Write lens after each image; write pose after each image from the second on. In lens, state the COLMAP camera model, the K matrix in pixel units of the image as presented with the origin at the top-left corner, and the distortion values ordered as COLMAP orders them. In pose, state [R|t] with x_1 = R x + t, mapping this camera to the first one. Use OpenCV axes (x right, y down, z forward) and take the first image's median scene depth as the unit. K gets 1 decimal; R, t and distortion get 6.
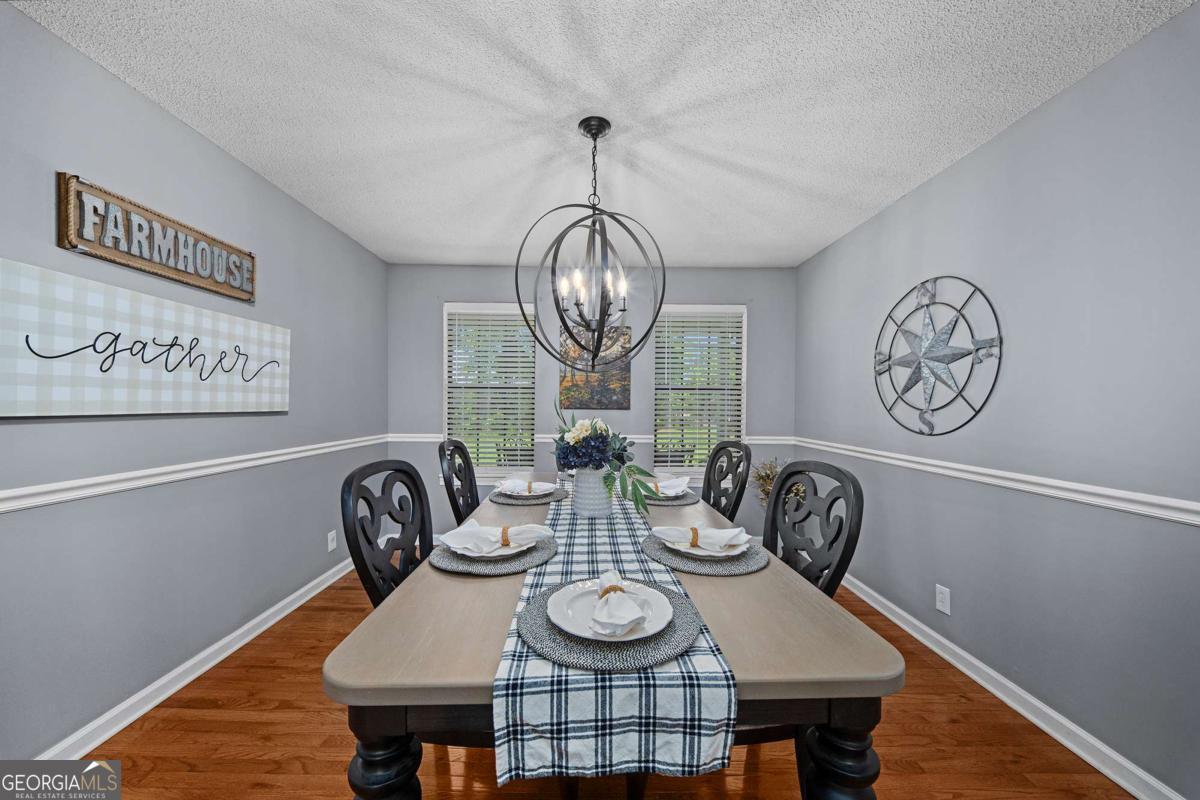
lens RADIAL K [[420.3, 0, 595.3], [0, 420.3, 407.4], [0, 0, 1]] dist [0.002530, -0.003592]
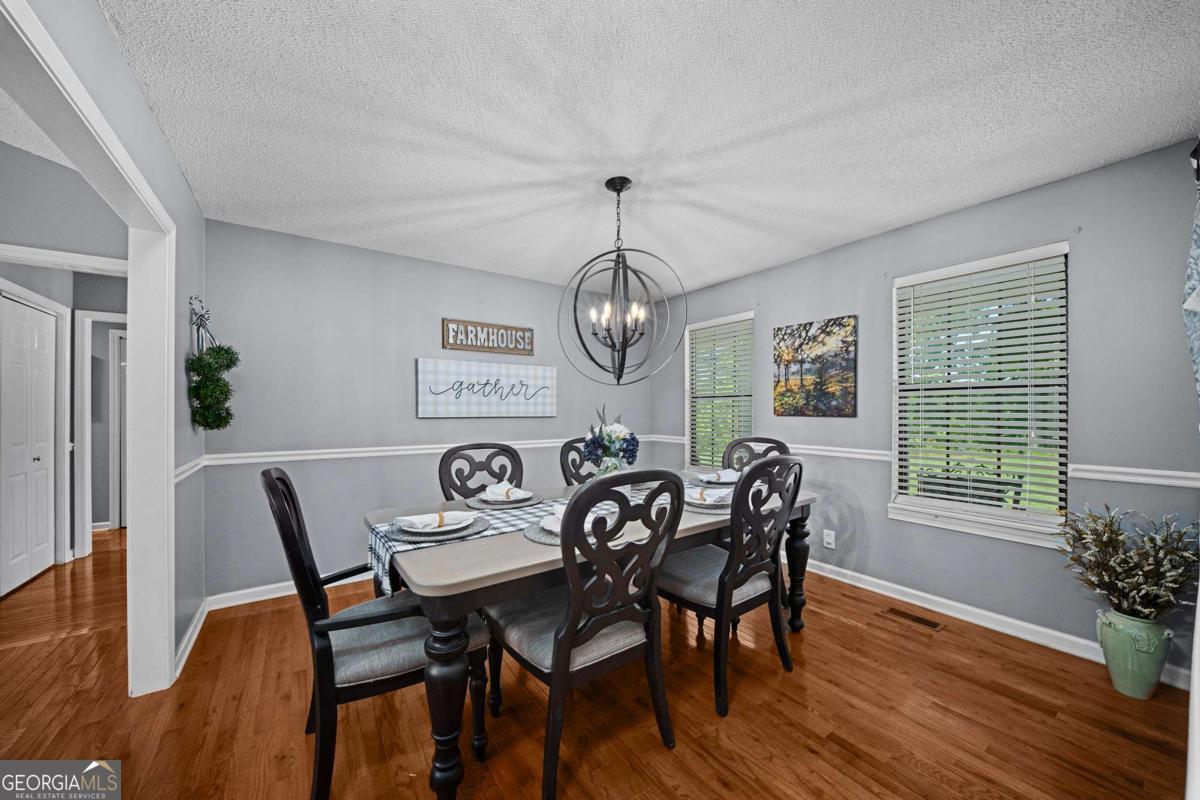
lens RADIAL K [[420.3, 0, 589.9], [0, 420.3, 407.9], [0, 0, 1]] dist [0.002530, -0.003592]
pose [[0.558256, -0.012532, -0.829574, 0.871409], [-0.001544, 0.999868, -0.016144, 0.002050], [0.829667, 0.010293, 0.558163, 0.235114]]
